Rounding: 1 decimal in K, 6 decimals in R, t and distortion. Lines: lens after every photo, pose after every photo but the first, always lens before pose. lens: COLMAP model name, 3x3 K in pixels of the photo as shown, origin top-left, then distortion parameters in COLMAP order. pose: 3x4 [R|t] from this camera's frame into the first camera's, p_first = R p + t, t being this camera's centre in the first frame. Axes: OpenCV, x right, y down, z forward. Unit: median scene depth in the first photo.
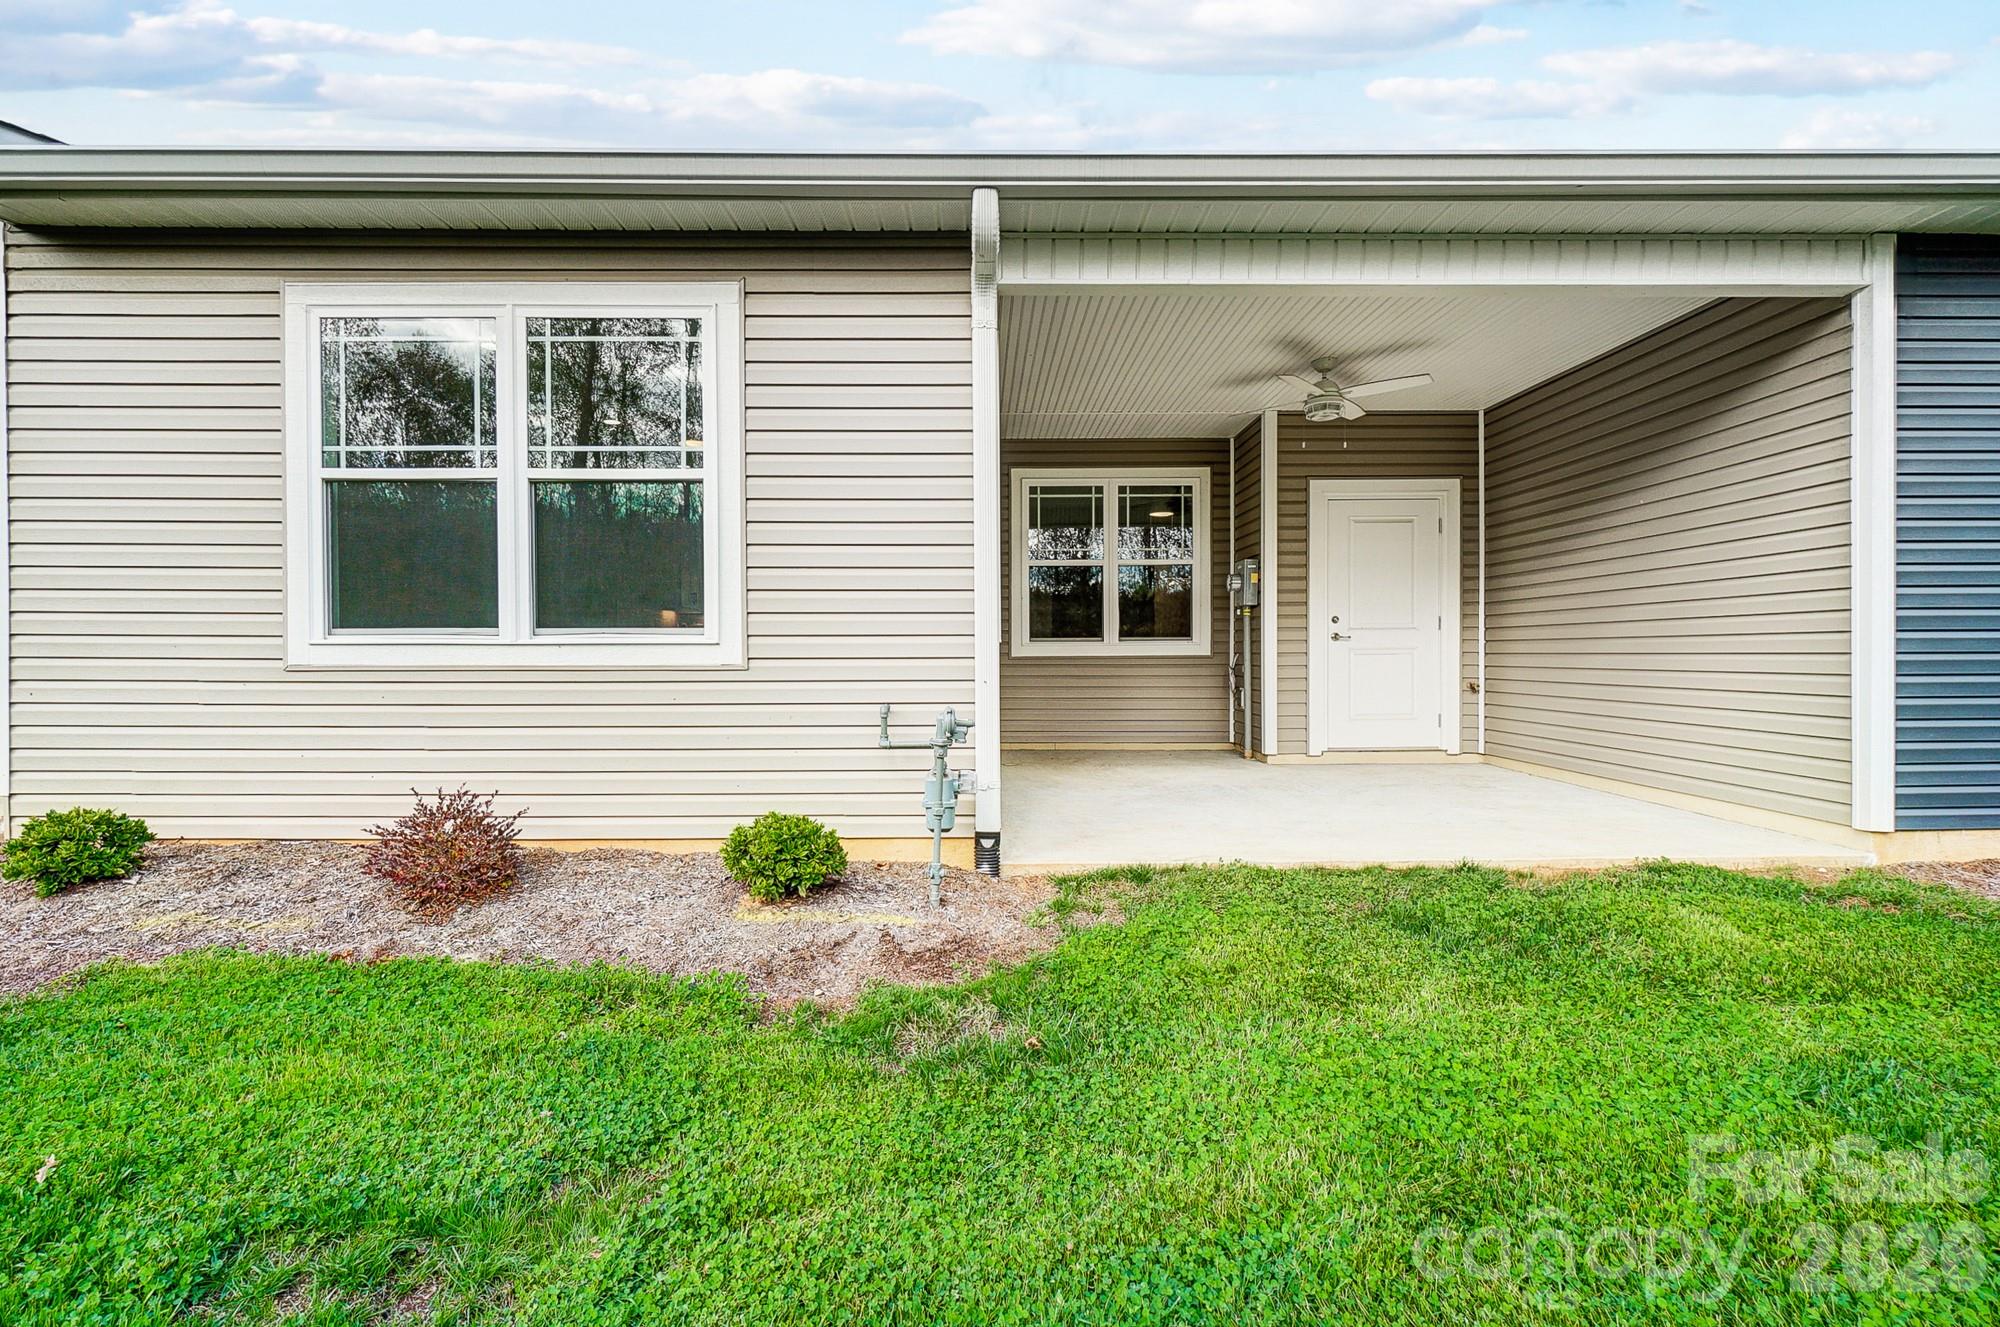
lens RADIAL K [[834.2, 0, 1000.0], [0, 834.2, 663.5], [0, 0, 1]] dist [0.000168, 0.000046]
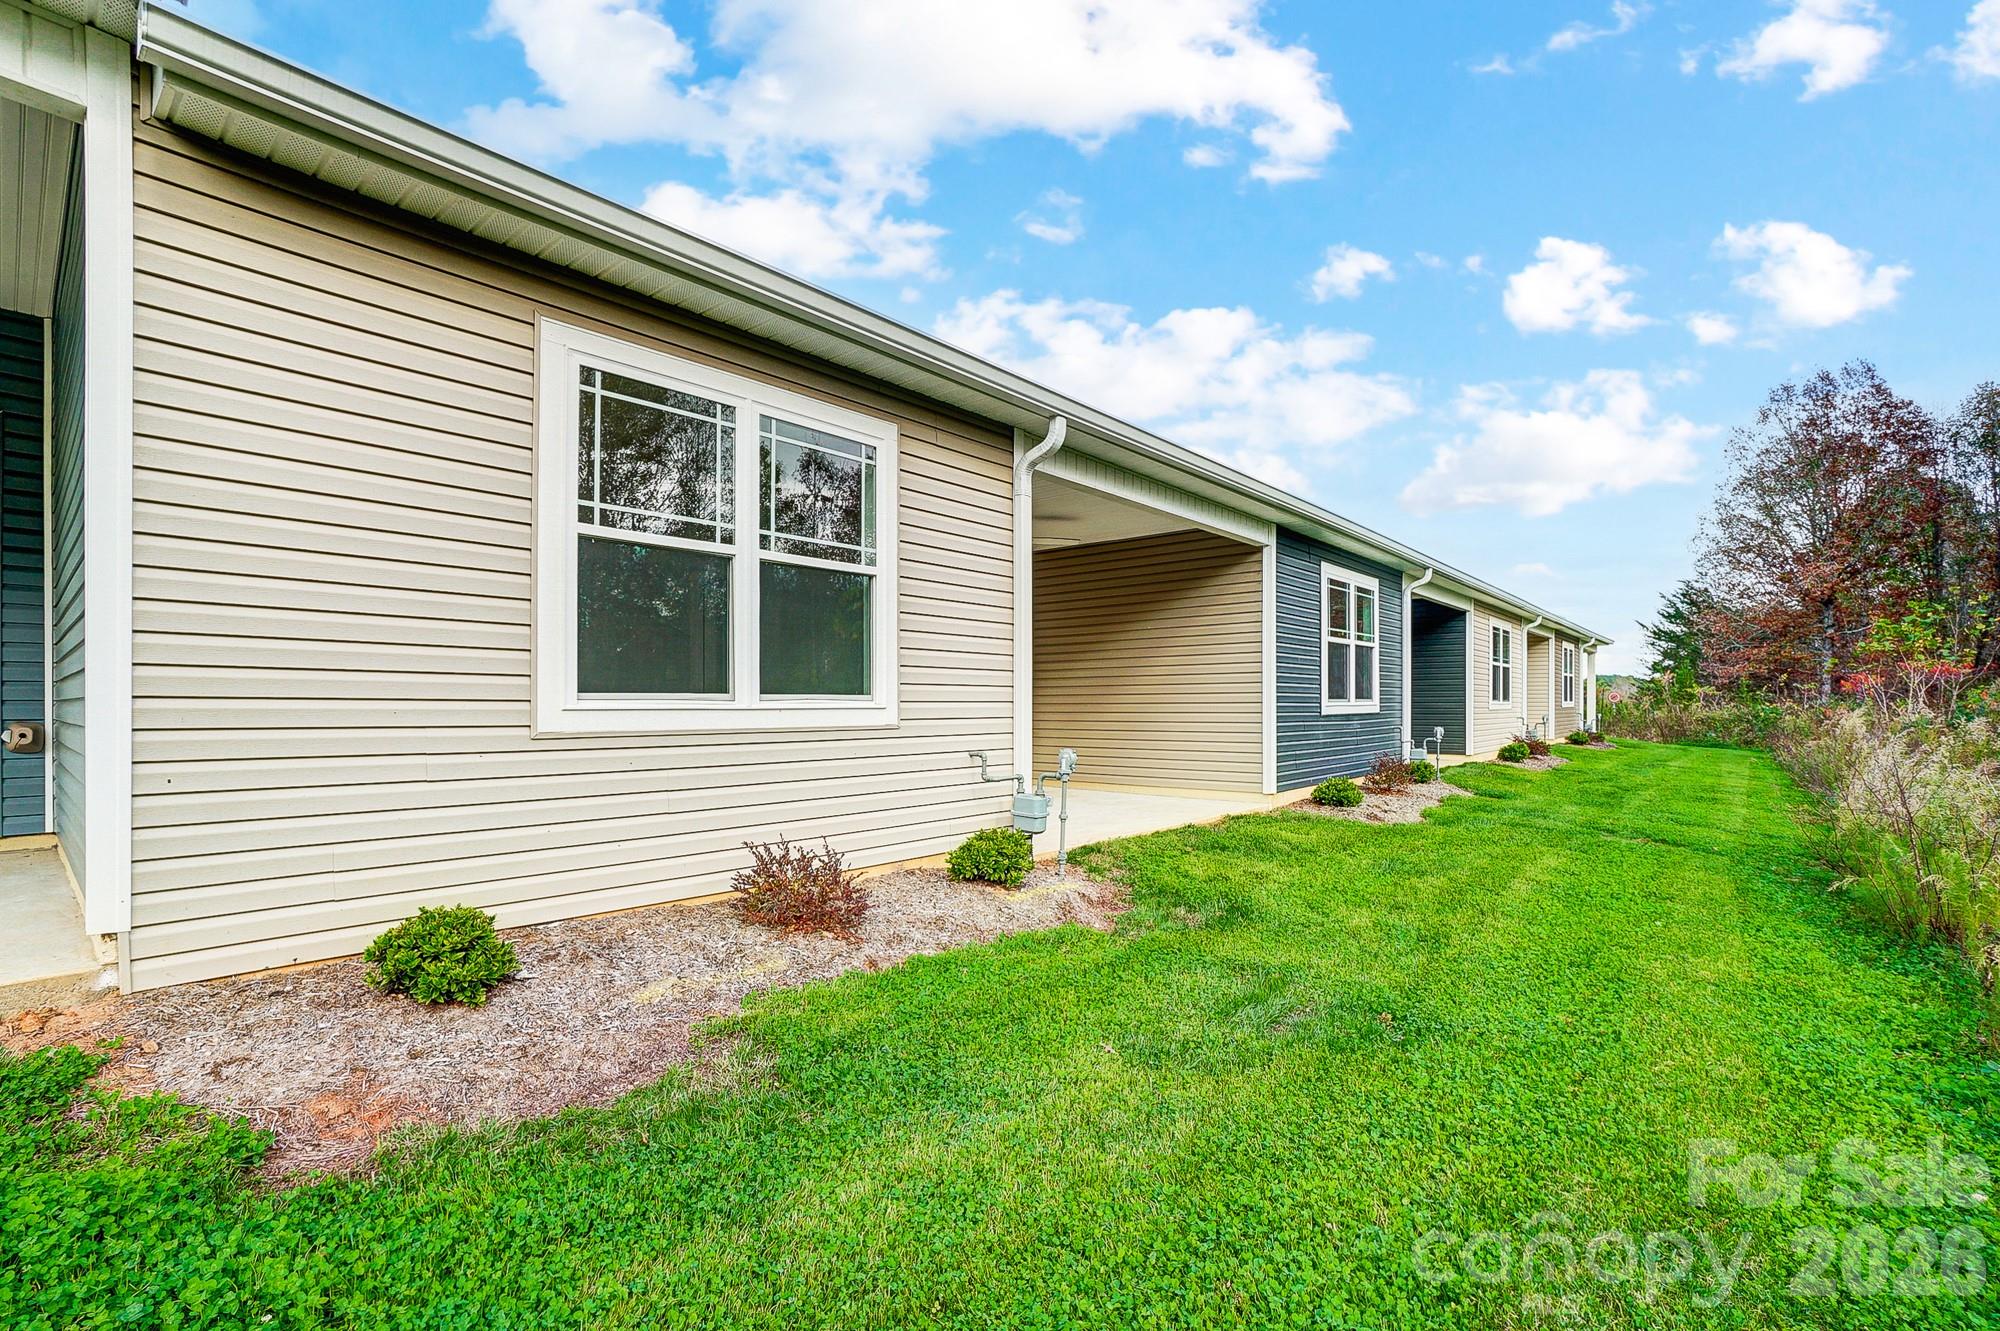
lens RADIAL K [[893.9, 0, 982.6], [0, 893.9, 703.6], [0, 0, 1]] dist [-0.039913, 0.000645]
pose [[0.672168, 0.001946, 0.740396, -1.236205], [0.016237, 0.999717, -0.017368, -0.005071], [-0.740221, 0.023696, 0.671946, -0.005050]]
